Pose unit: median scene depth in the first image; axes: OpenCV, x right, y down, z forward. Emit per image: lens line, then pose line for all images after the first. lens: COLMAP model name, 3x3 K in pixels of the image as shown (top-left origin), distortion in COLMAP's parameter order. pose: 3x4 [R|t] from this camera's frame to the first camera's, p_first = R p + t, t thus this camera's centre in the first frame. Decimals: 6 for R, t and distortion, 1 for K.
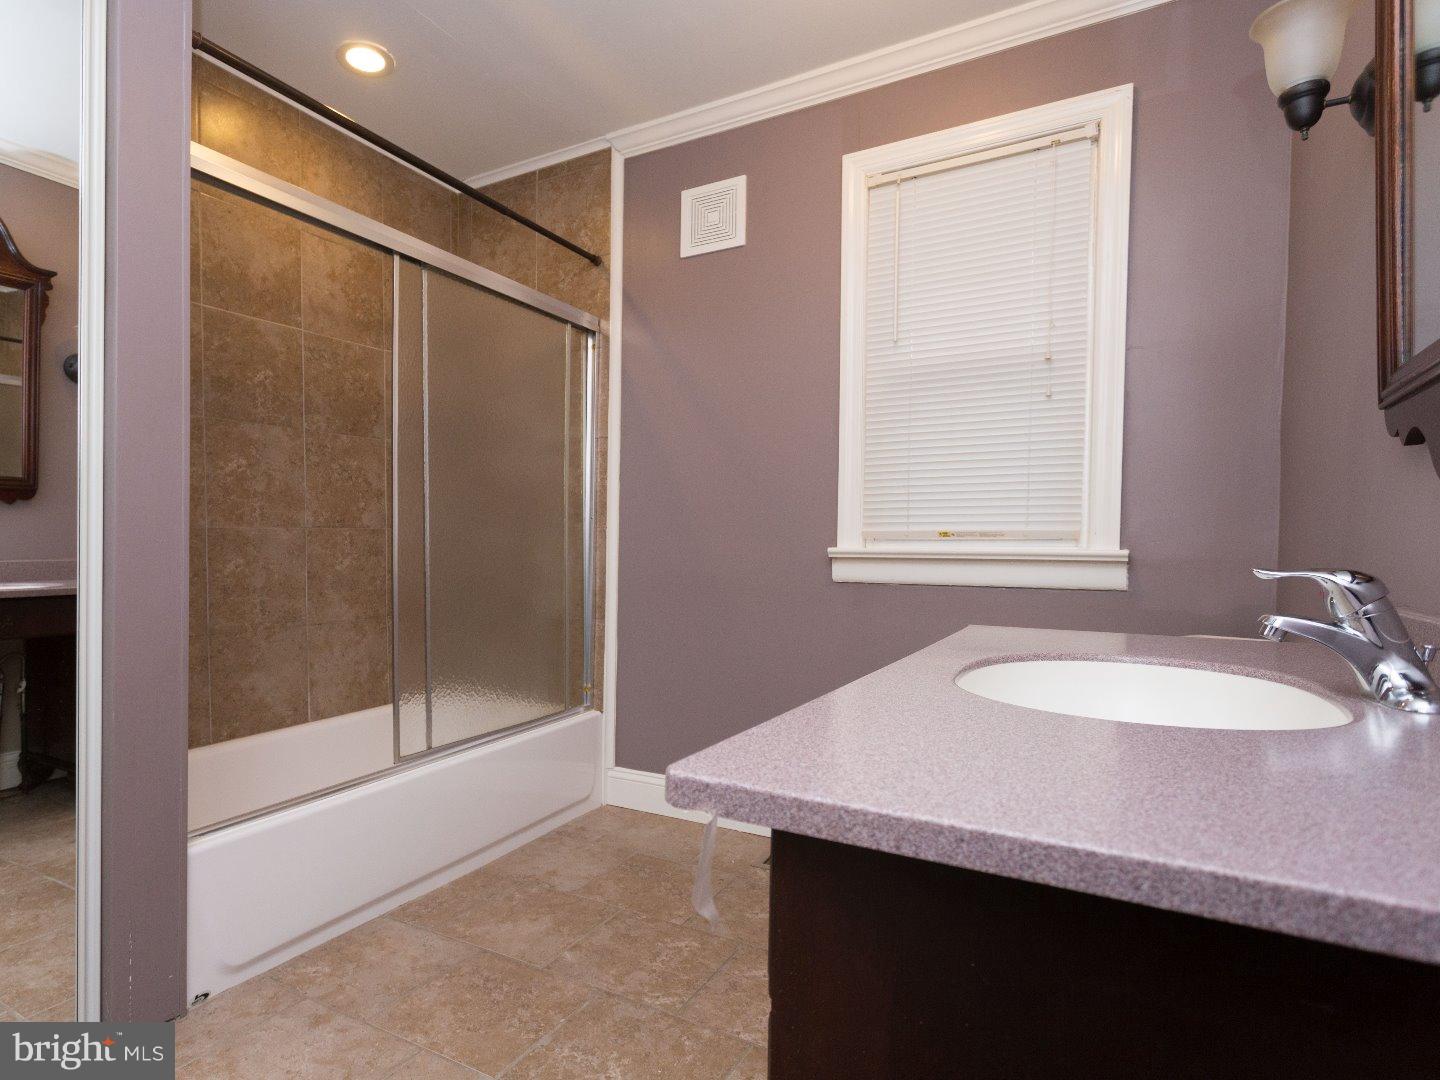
lens RADIAL K [[767.6, 0, 718.1], [0, 767.6, 563.7], [0, 0, 1]] dist [-0.001969, 0.000324]
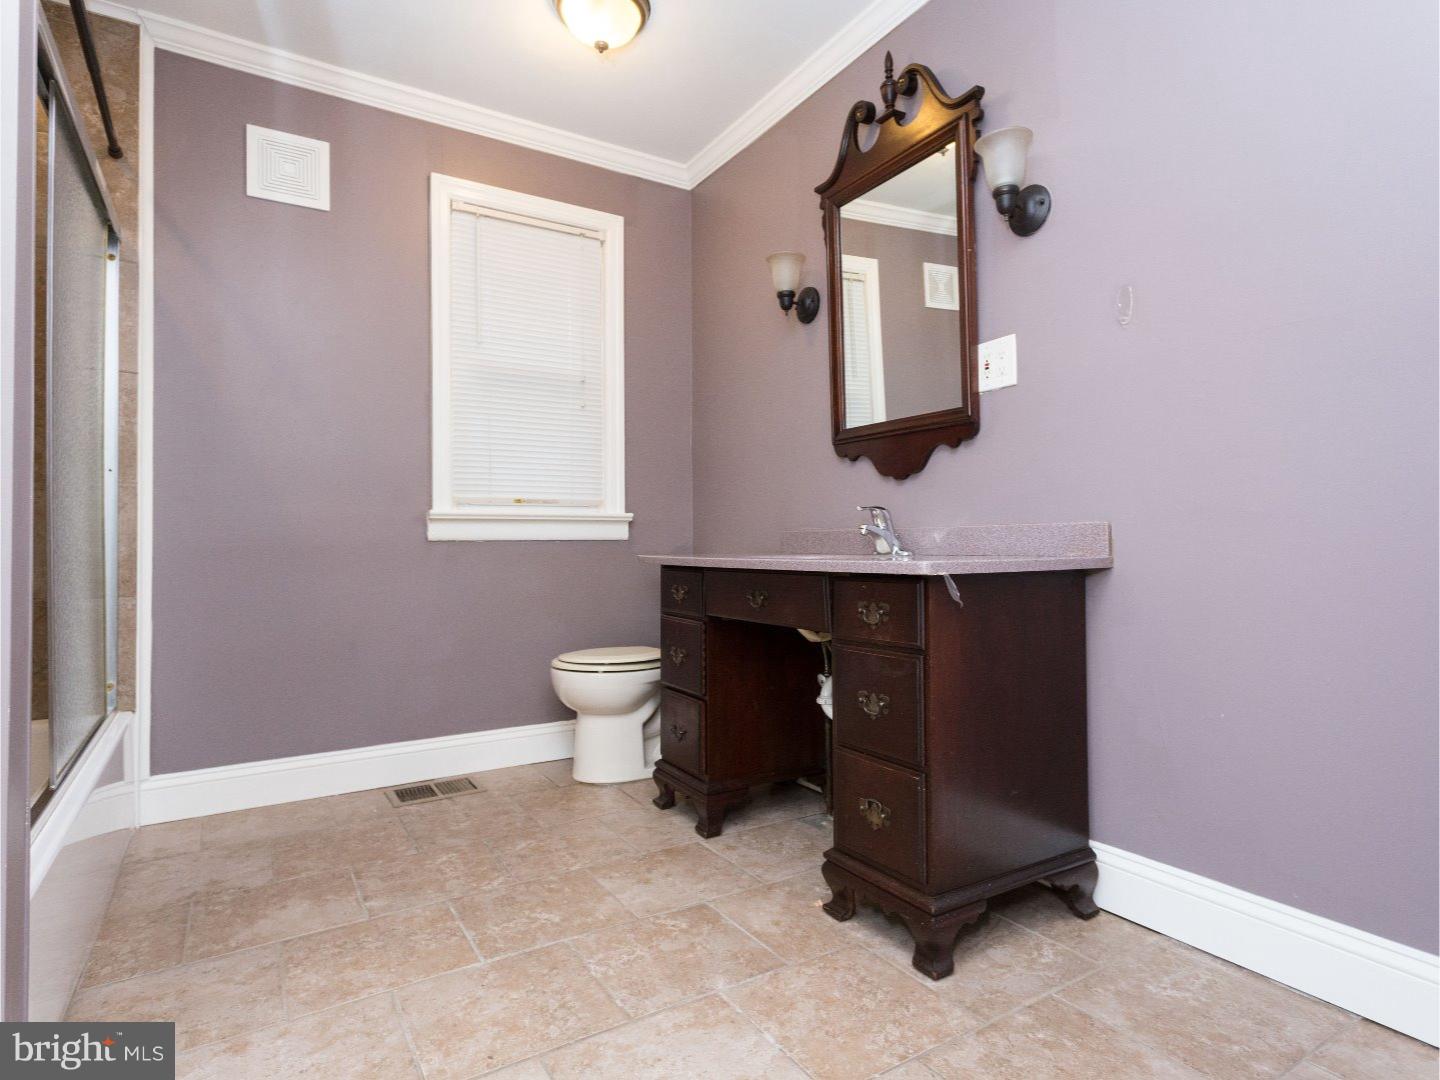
lens RADIAL K [[786.1, 0, 718.9], [0, 786.1, 531.1], [0, 0, 1]] dist [-0.008803, 0.001652]
pose [[0.470695, 0.000490, 0.882296, -0.716900], [0.031234, 0.999364, -0.017218, 0.046077], [-0.881743, 0.035662, 0.470380, 0.084540]]
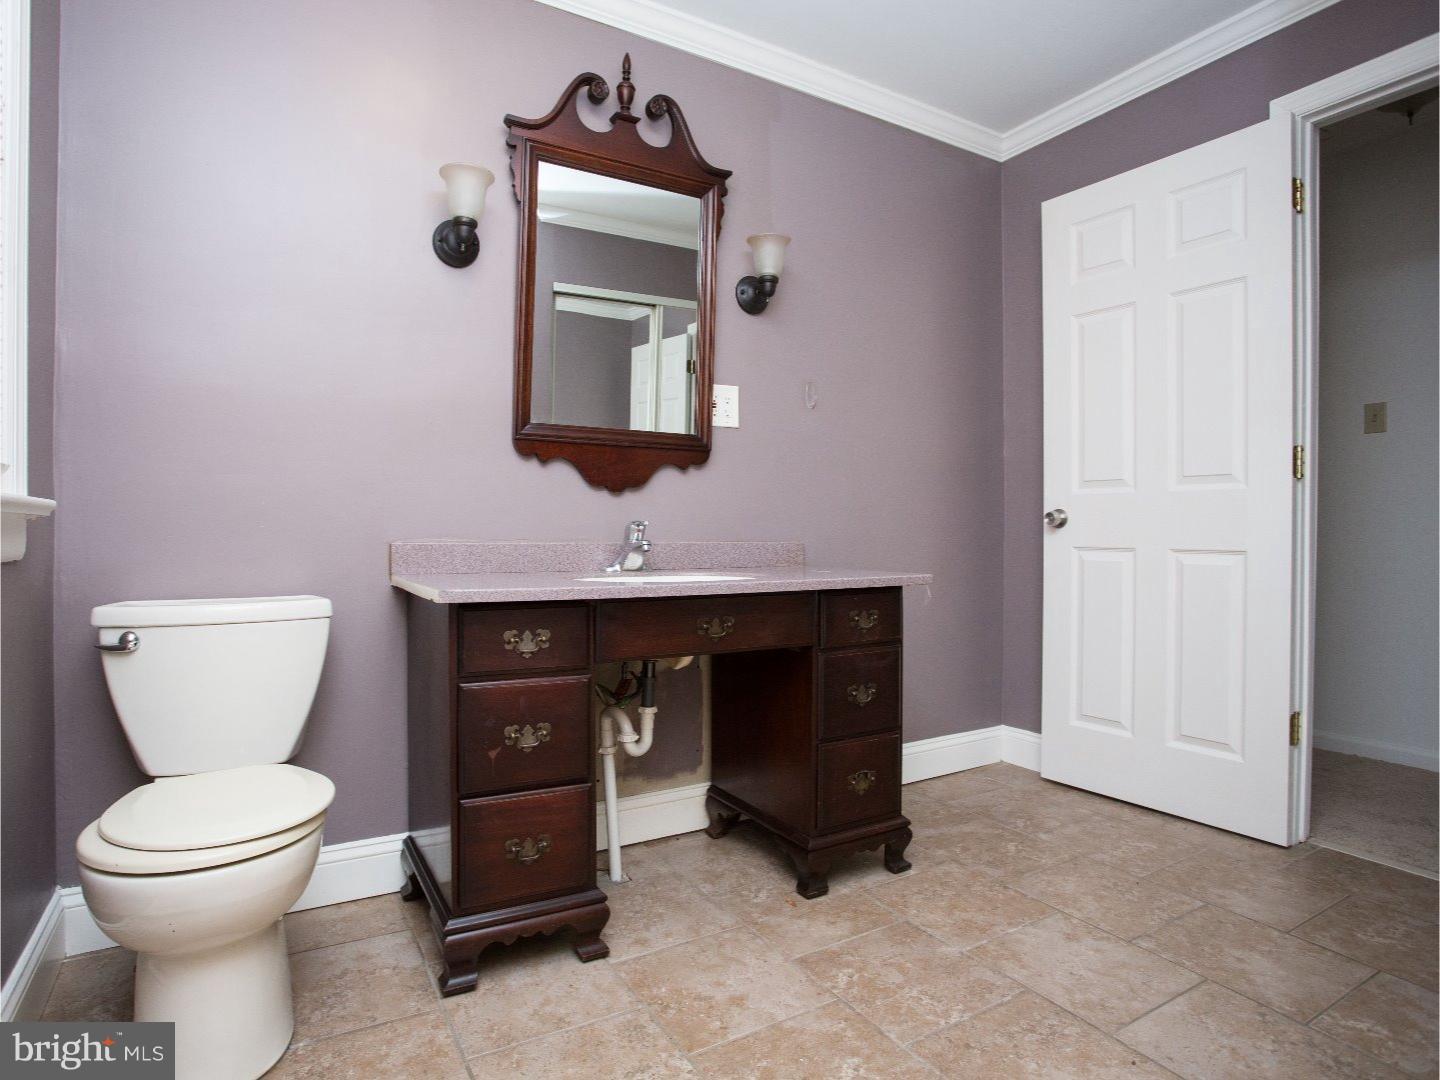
lens RADIAL K [[780.2, 0, 720.0], [0, 780.2, 540.0], [0, 0, 1]] dist [-0.088154, 0.039478]
pose [[-0.868035, -0.016361, 0.496234, -0.262675], [0.001781, 0.999348, 0.036064, -0.011482], [-0.496501, 0.032189, -0.867439, 1.230479]]
